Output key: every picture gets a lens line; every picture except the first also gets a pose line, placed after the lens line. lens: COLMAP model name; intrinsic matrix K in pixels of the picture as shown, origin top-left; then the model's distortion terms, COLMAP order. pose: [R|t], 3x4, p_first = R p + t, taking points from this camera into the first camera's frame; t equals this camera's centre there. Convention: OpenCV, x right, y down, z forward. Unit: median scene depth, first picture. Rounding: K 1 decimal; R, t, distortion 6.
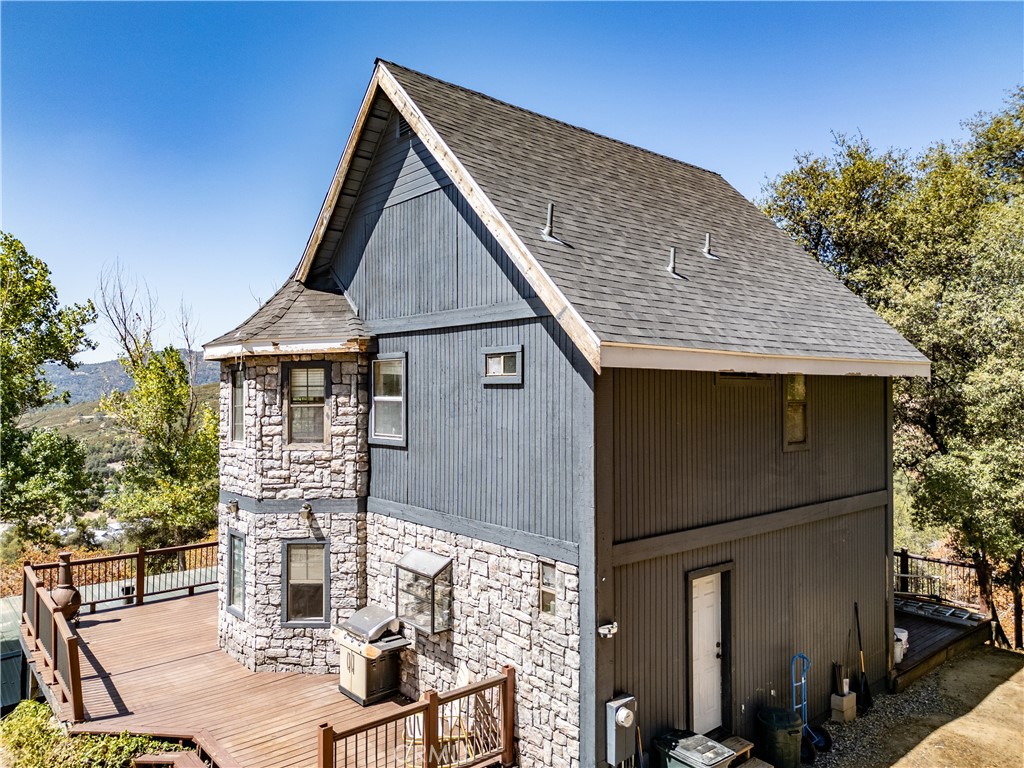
lens RADIAL K [[723.1, 0, 512.3], [0, 723.1, 384.2], [0, 0, 1]] dist [0.024963, -0.004127]
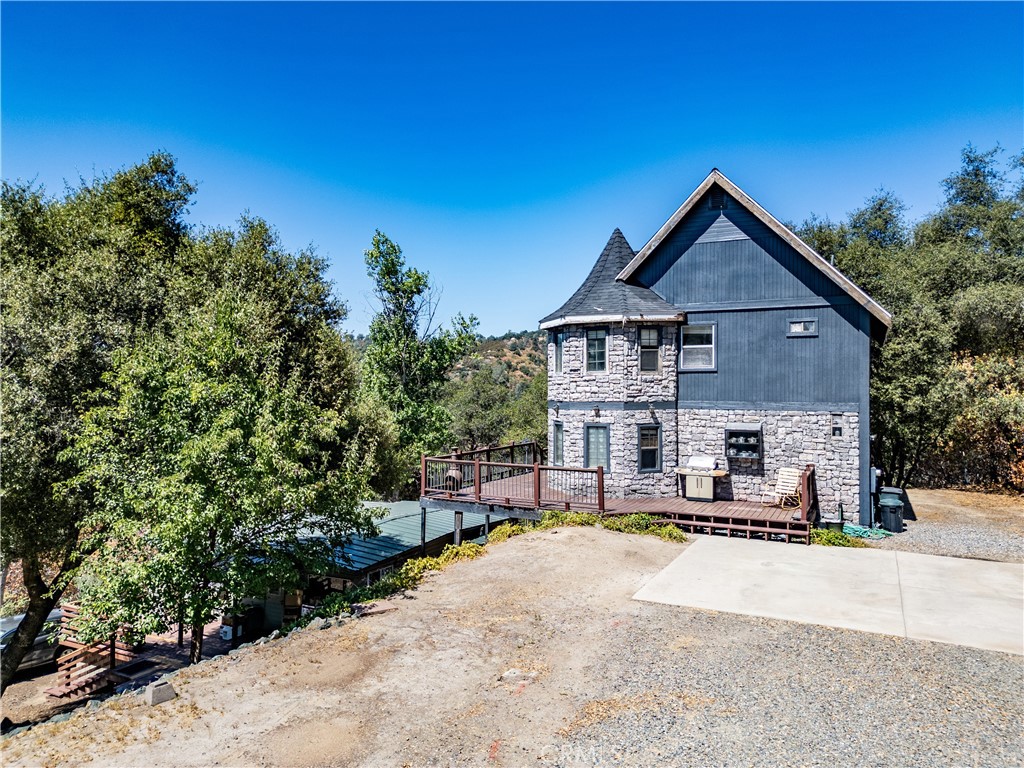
lens RADIAL K [[723.1, 0, 512.3], [0, 723.1, 384.2], [0, 0, 1]] dist [0.024963, -0.004127]
pose [[0.934662, 0.003907, 0.355517, -1.259146], [-0.006347, 0.999964, 0.005697, 0.107854], [-0.355482, -0.007581, 0.934652, -0.563405]]
